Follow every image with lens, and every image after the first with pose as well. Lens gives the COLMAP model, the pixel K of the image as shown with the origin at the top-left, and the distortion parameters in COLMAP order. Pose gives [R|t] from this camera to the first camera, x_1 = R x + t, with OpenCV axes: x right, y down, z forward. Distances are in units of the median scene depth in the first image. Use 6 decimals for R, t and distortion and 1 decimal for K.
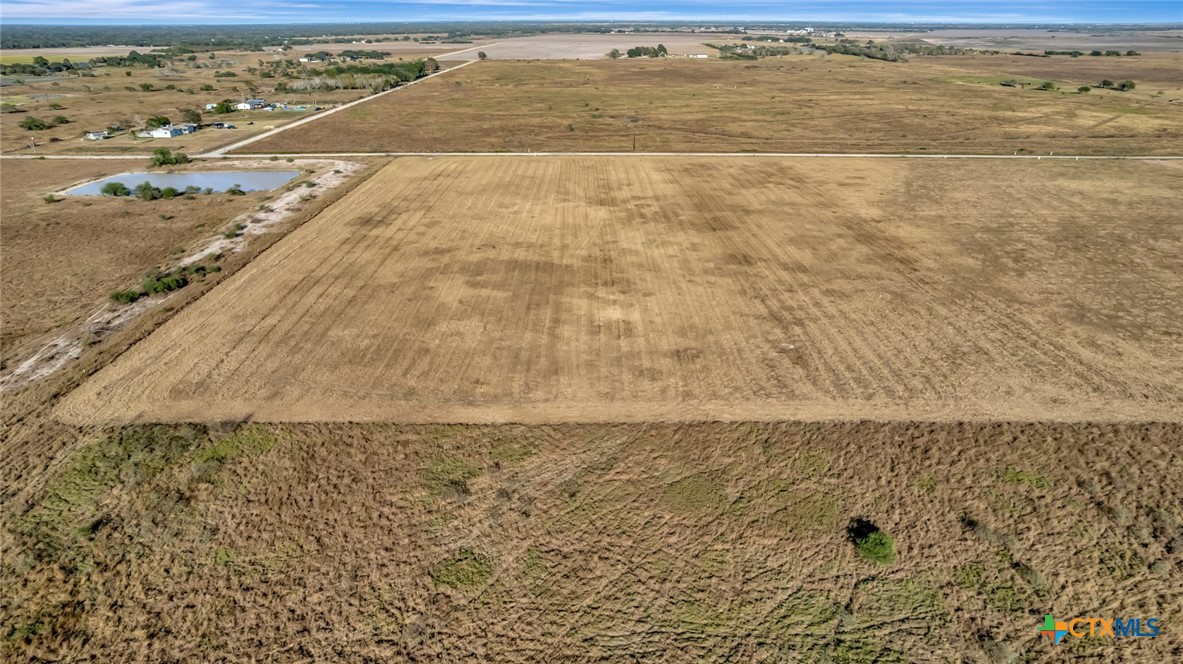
lens RADIAL K [[772.8, 0, 599.0], [0, 772.8, 335.7], [0, 0, 1]] dist [-0.083767, 0.081717]
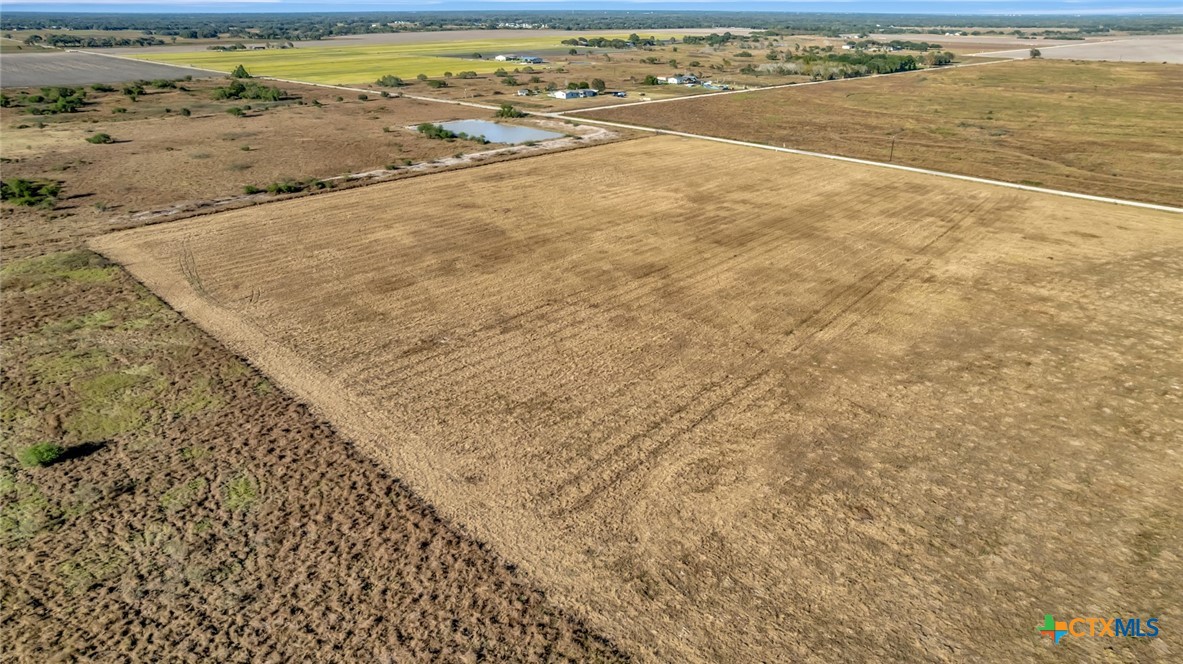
lens RADIAL K [[772.8, 0, 599.0], [0, 772.8, 335.7], [0, 0, 1]] dist [-0.083767, 0.081717]
pose [[0.707828, 0.281696, -0.647786, 0.842128], [-0.274698, 0.954632, 0.114972, -0.130052], [0.650784, 0.096565, 0.753097, 0.343771]]
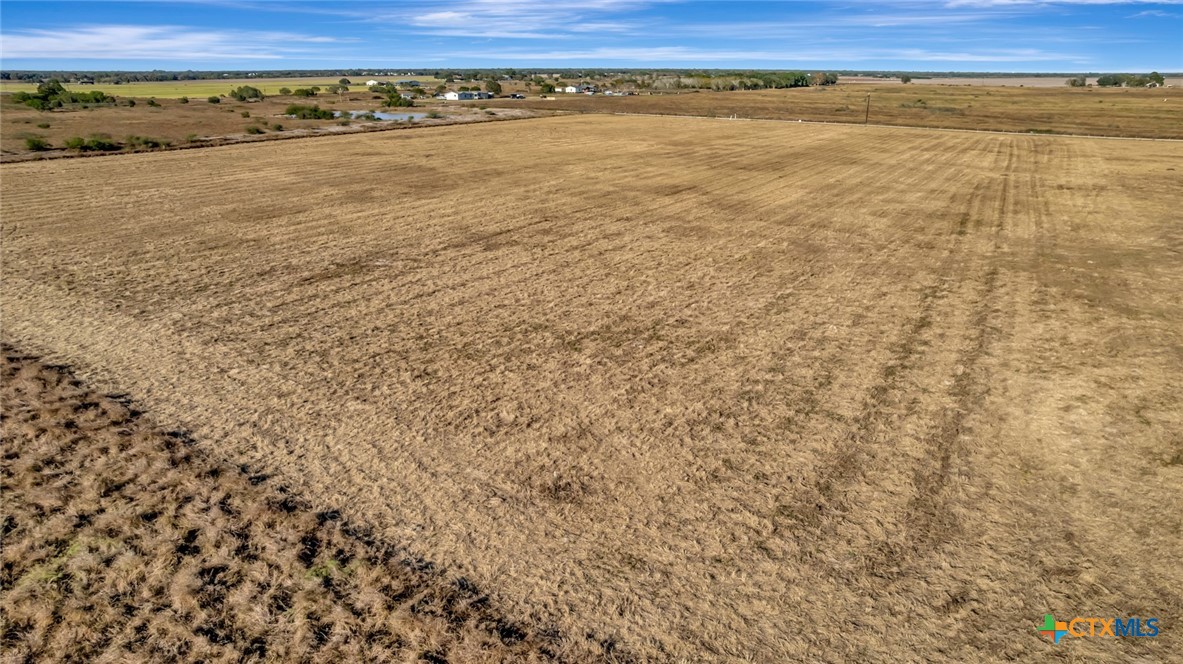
lens RADIAL K [[772.8, 0, 599.0], [0, 772.8, 335.7], [0, 0, 1]] dist [-0.083767, 0.081717]
pose [[0.817985, 0.190880, -0.542646, 0.542086], [-0.224582, 0.974446, 0.004234, 0.021640], [0.529587, 0.118406, 0.839951, 0.559508]]
